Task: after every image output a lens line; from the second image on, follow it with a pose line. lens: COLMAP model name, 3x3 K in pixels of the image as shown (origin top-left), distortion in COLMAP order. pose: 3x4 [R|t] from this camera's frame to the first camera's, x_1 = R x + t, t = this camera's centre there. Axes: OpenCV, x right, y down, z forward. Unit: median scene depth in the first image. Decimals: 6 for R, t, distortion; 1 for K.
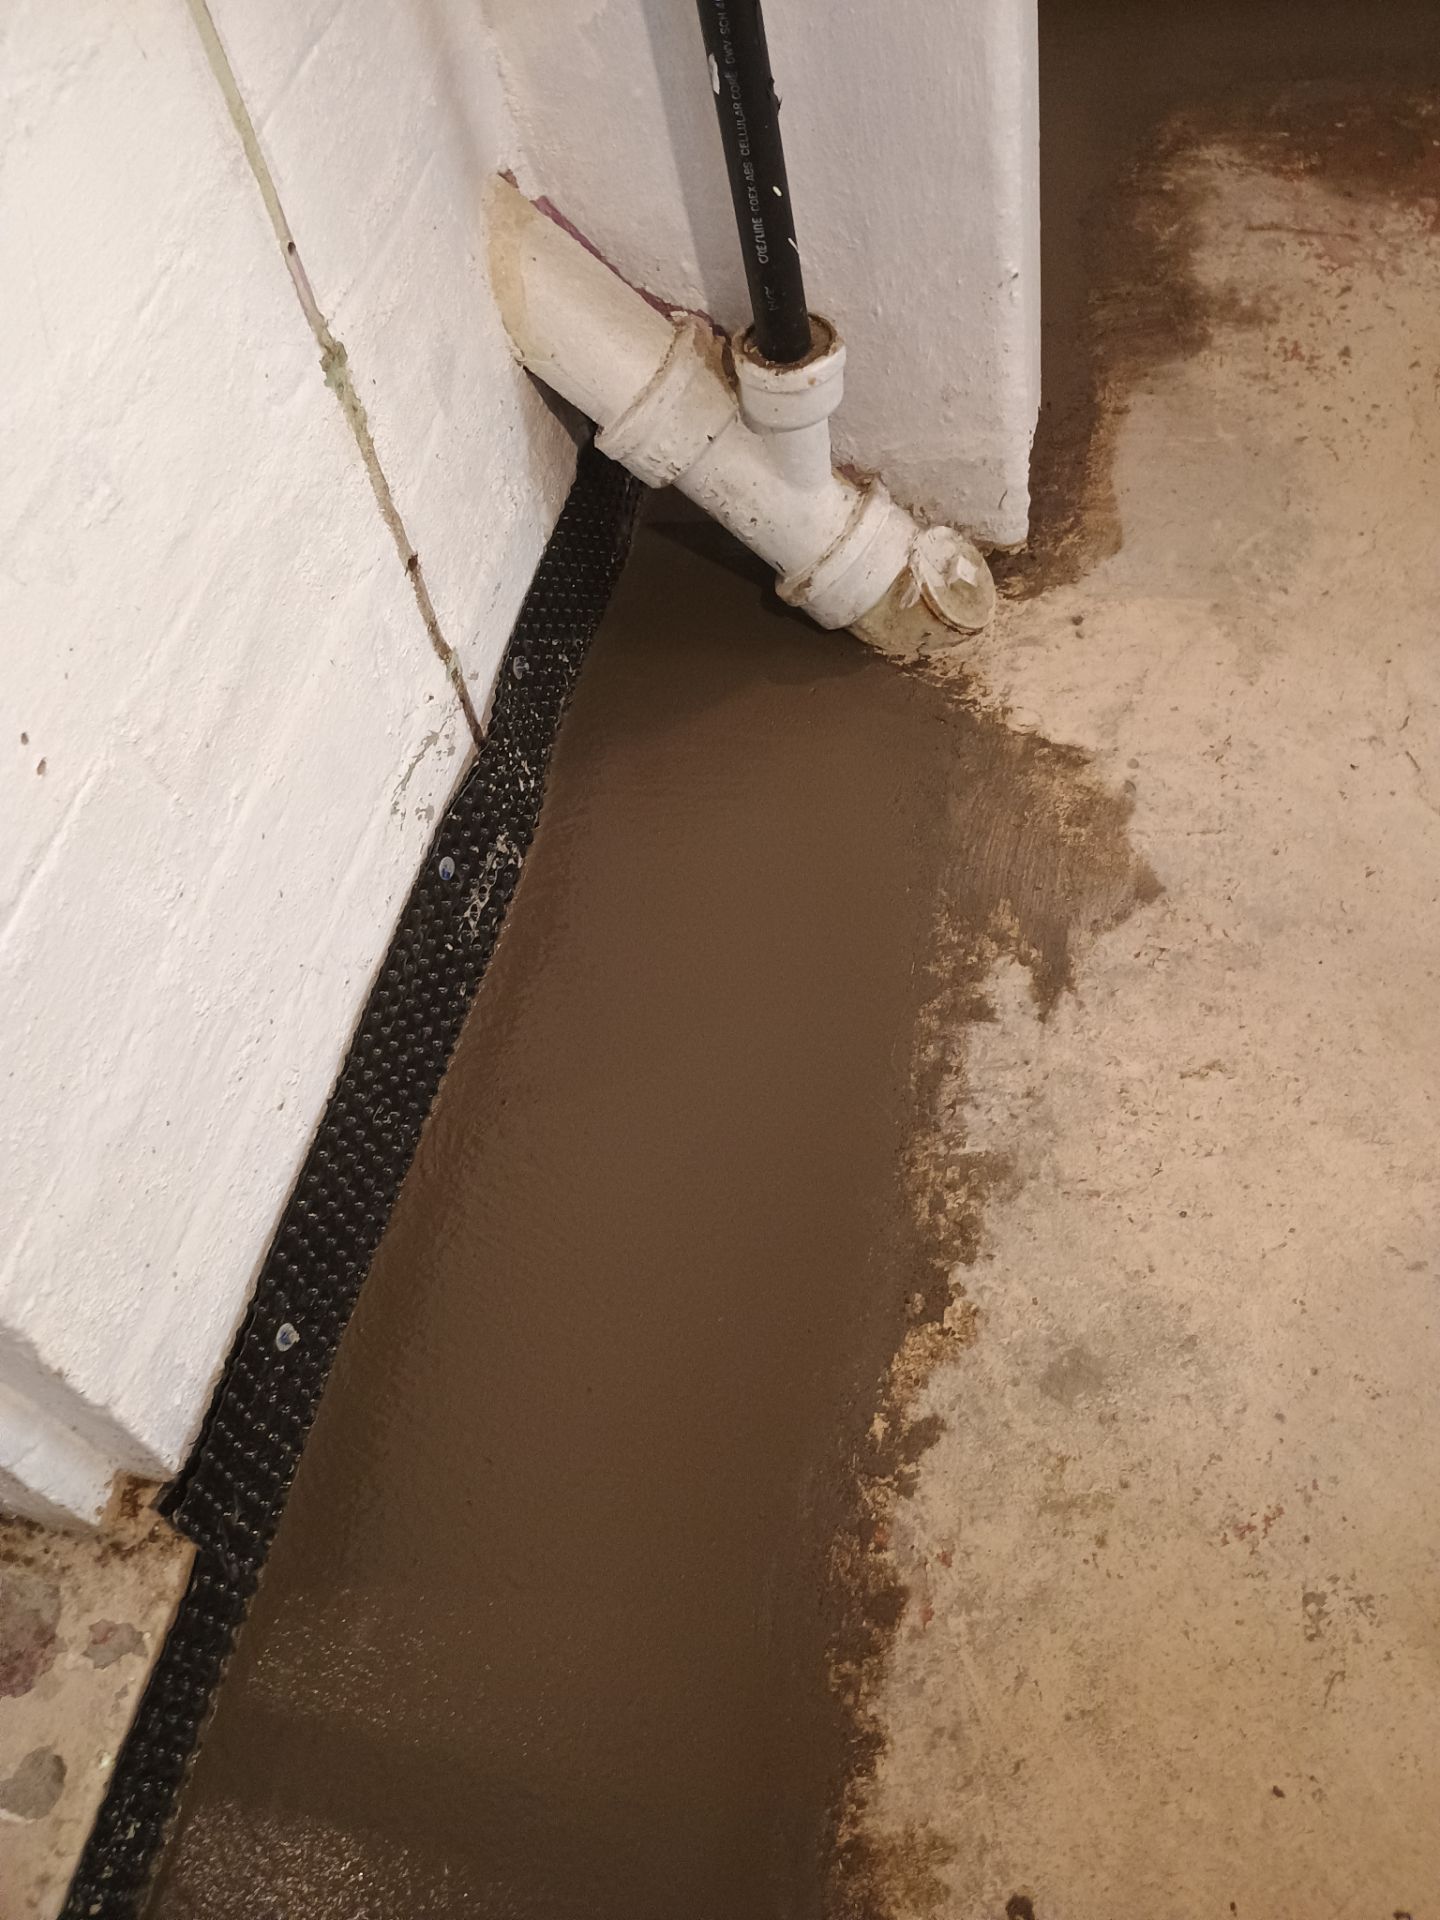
lens RADIAL K [[1673.2, 0, 710.7], [0, 1673.2, 954.7], [0, 0, 1]] dist [0.057370, -0.075527]
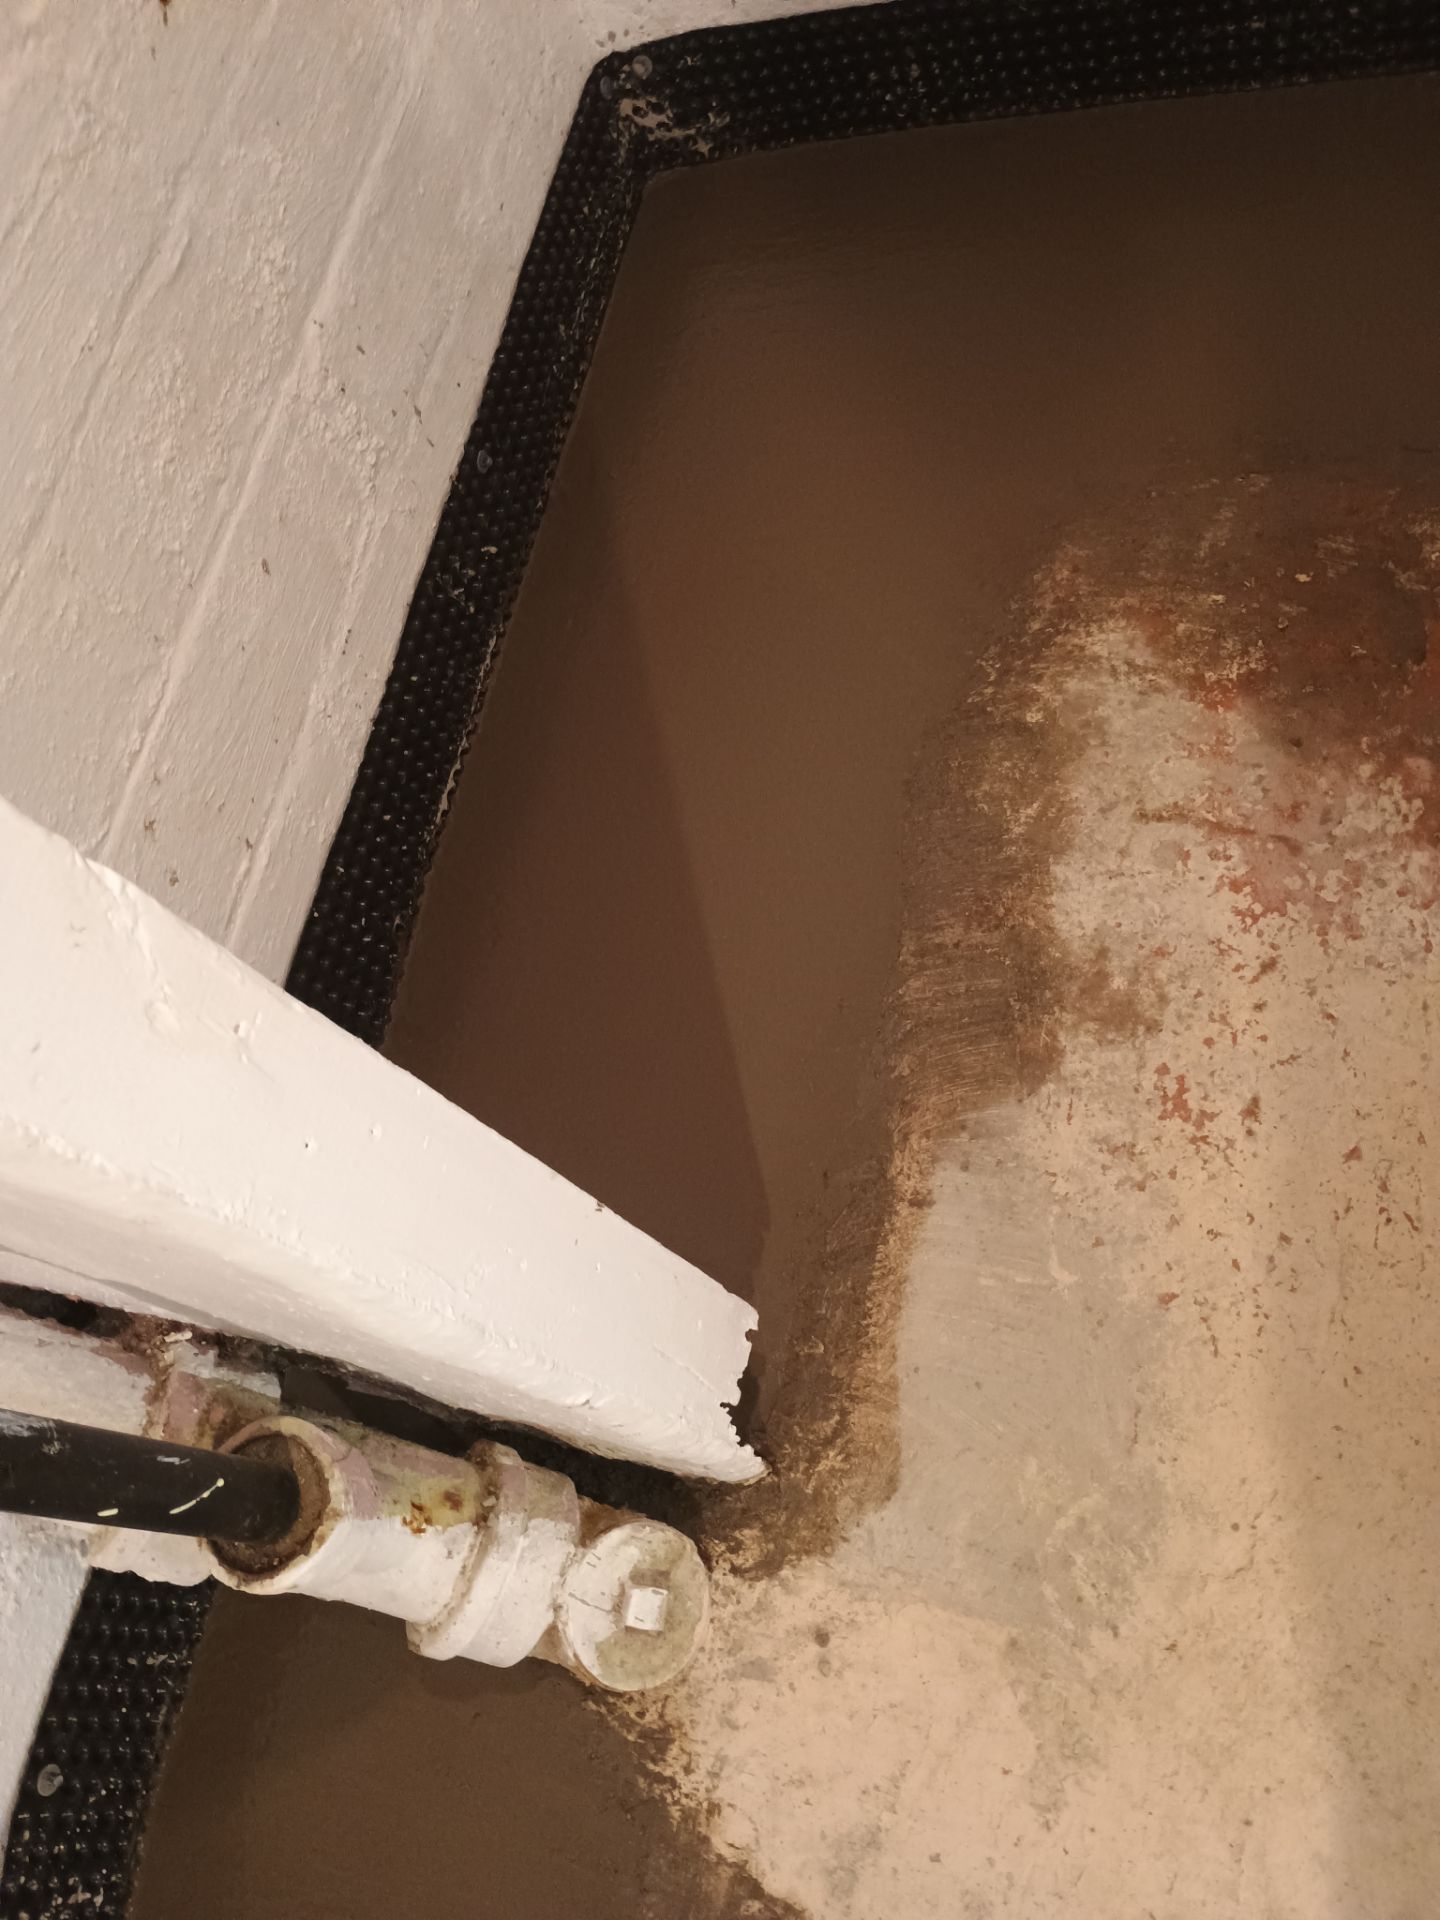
lens RADIAL K [[1673.2, 0, 723.3], [0, 1673.2, 961.3], [0, 0, 1]] dist [0.057370, -0.075527]
pose [[0.983654, -0.061935, -0.169081, 0.284802], [0.093689, 0.977914, 0.186834, -0.552988], [0.153775, -0.199621, 0.967732, 0.338660]]
